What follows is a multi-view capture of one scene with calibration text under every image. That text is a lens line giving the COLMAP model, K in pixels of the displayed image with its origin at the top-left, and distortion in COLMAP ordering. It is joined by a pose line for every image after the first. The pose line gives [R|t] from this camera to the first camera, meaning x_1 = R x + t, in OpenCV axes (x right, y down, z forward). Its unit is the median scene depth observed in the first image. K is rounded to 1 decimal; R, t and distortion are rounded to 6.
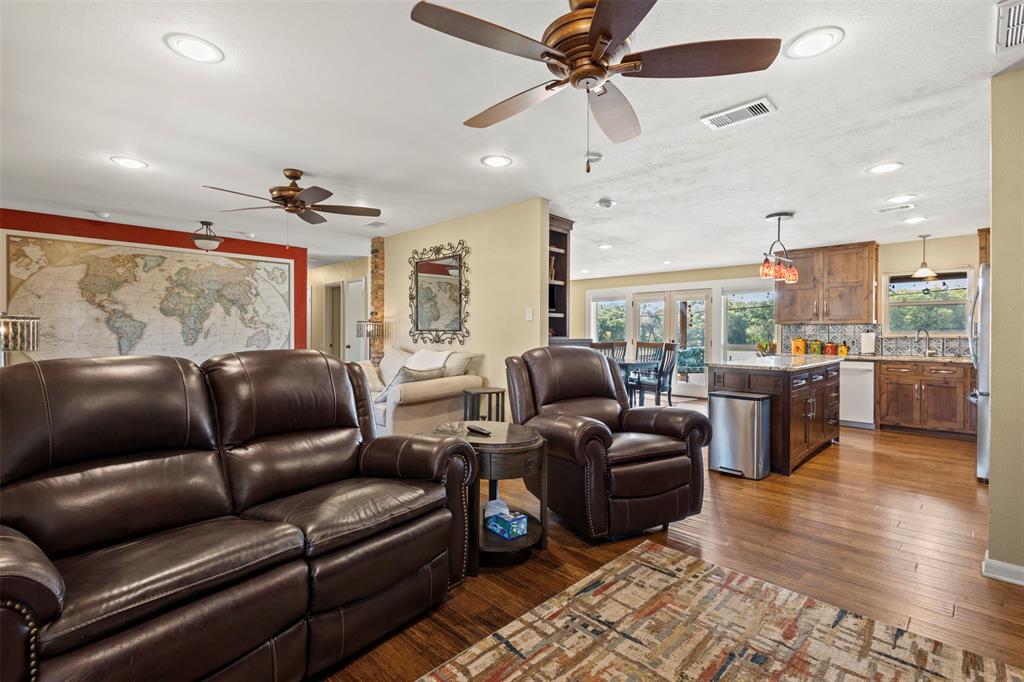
lens RADIAL K [[470.4, 0, 502.4], [0, 470.4, 335.1], [0, 0, 1]] dist [0.012933, -0.003771]
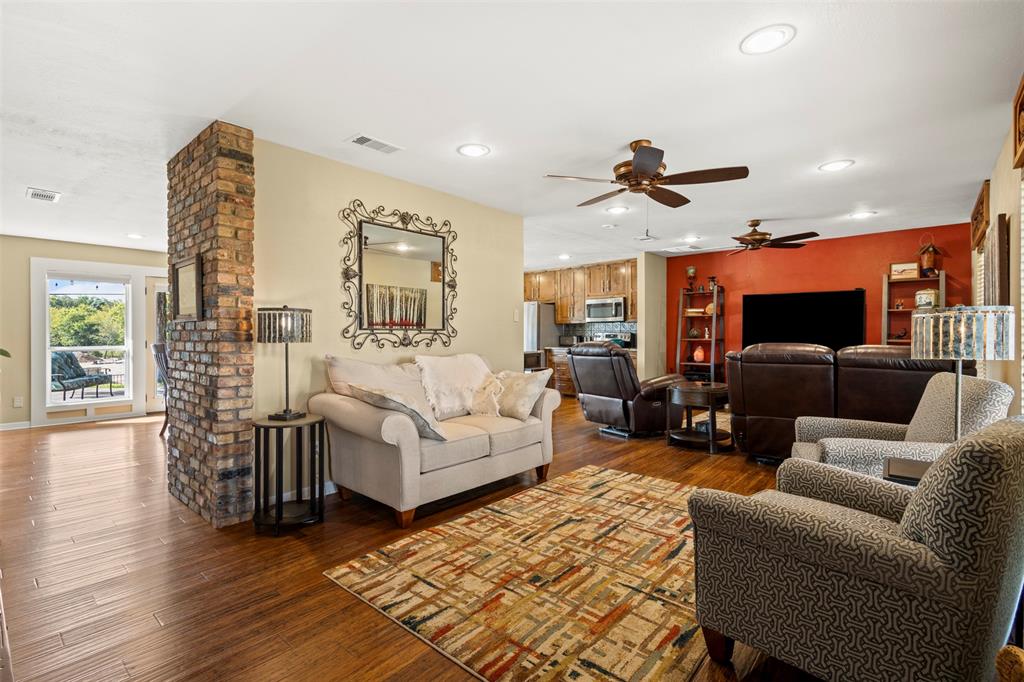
lens RADIAL K [[470.4, 0, 510.8], [0, 470.4, 337.8], [0, 0, 1]] dist [0.012933, -0.003771]
pose [[-0.996606, -0.000490, -0.082319, 0.642159], [-0.002370, 0.999739, 0.022743, -0.016962], [0.082286, 0.022861, -0.996347, 2.046683]]
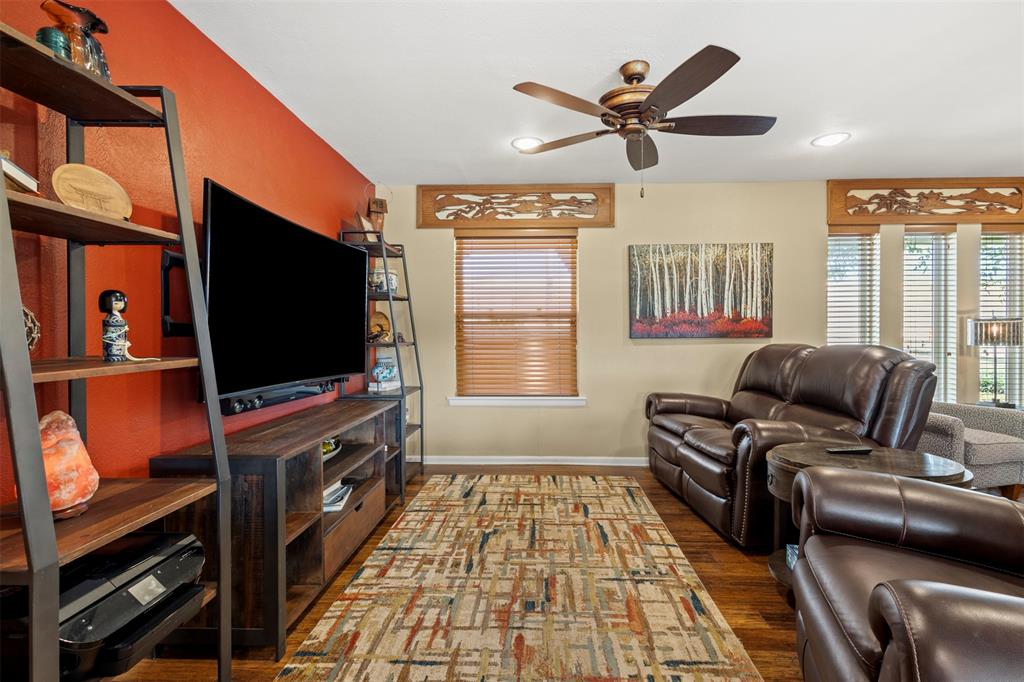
lens RADIAL K [[470.4, 0, 518.3], [0, 470.4, 334.4], [0, 0, 1]] dist [0.012933, -0.003771]
pose [[-0.735557, -0.002075, -0.677460, 1.199778], [-0.002493, 0.999997, -0.000356, 0.021202], [0.677459, 0.001427, -0.735559, 1.630945]]
